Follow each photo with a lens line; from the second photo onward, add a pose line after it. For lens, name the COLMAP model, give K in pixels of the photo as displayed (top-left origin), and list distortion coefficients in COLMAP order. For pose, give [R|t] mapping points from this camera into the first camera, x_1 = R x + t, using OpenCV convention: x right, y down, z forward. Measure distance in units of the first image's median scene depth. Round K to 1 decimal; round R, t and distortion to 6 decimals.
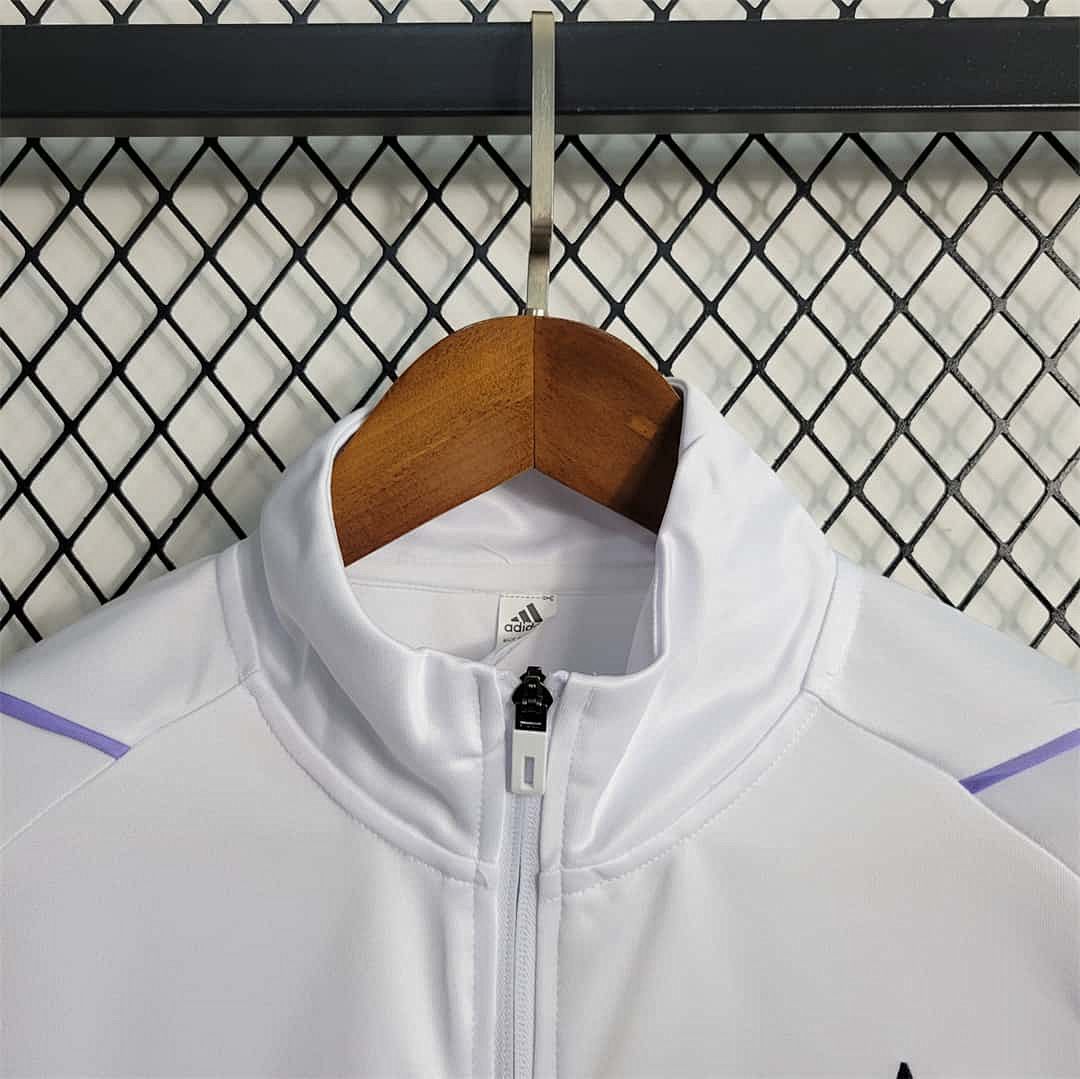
lens RADIAL K [[1085.5, 0, 540.0], [0, 1085.5, 539.5], [0, 0, 1]] dist [-0.014005, -0.003137]
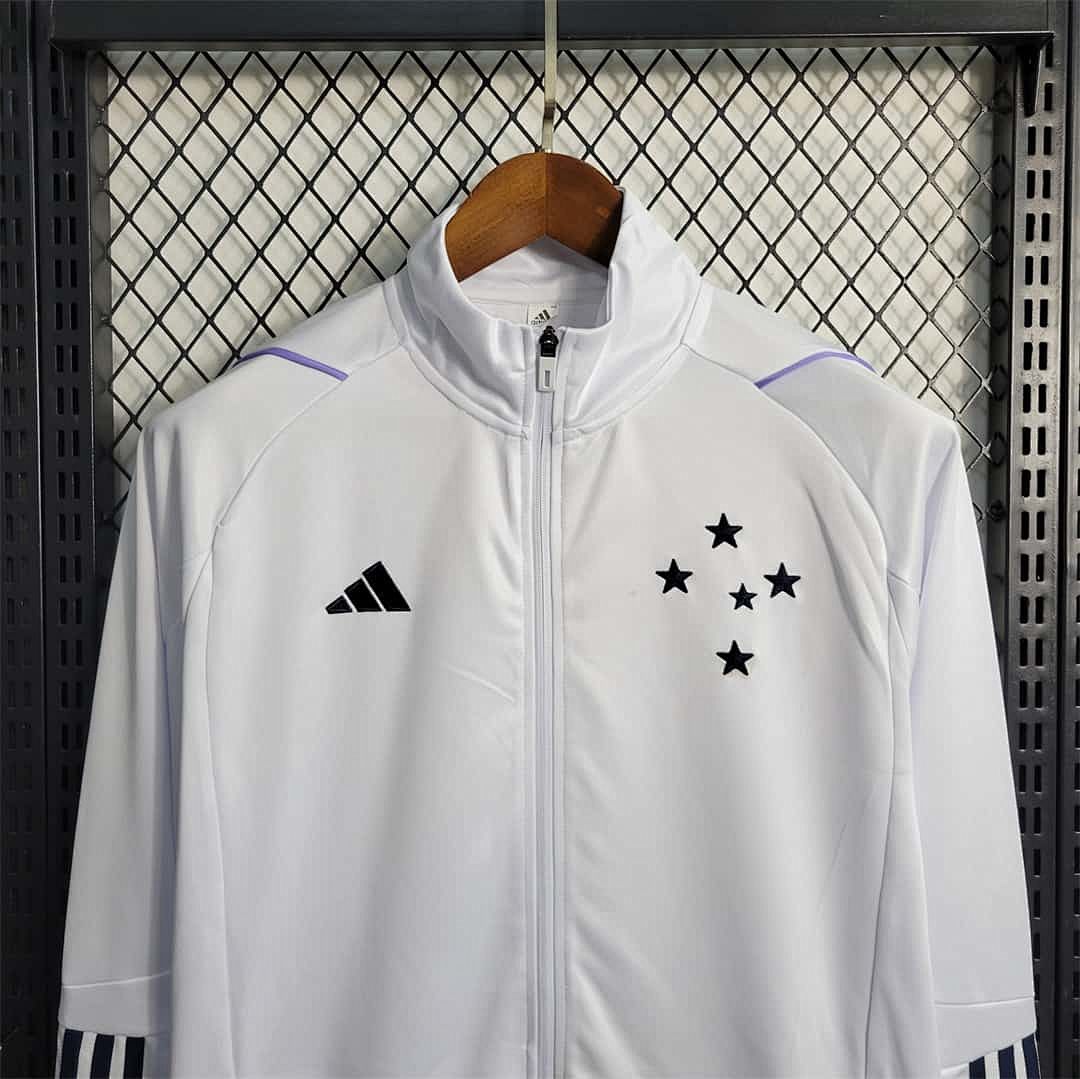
lens RADIAL K [[1078.2, 0, 540.0], [0, 1078.2, 539.5], [0, 0, 1]] dist [0.009194, 0.017984]
pose [[0.999799, -0.009884, 0.017436, -0.057345], [0.007516, 0.991359, 0.130959, 0.225022], [-0.018579, -0.130801, 0.991234, -0.995256]]
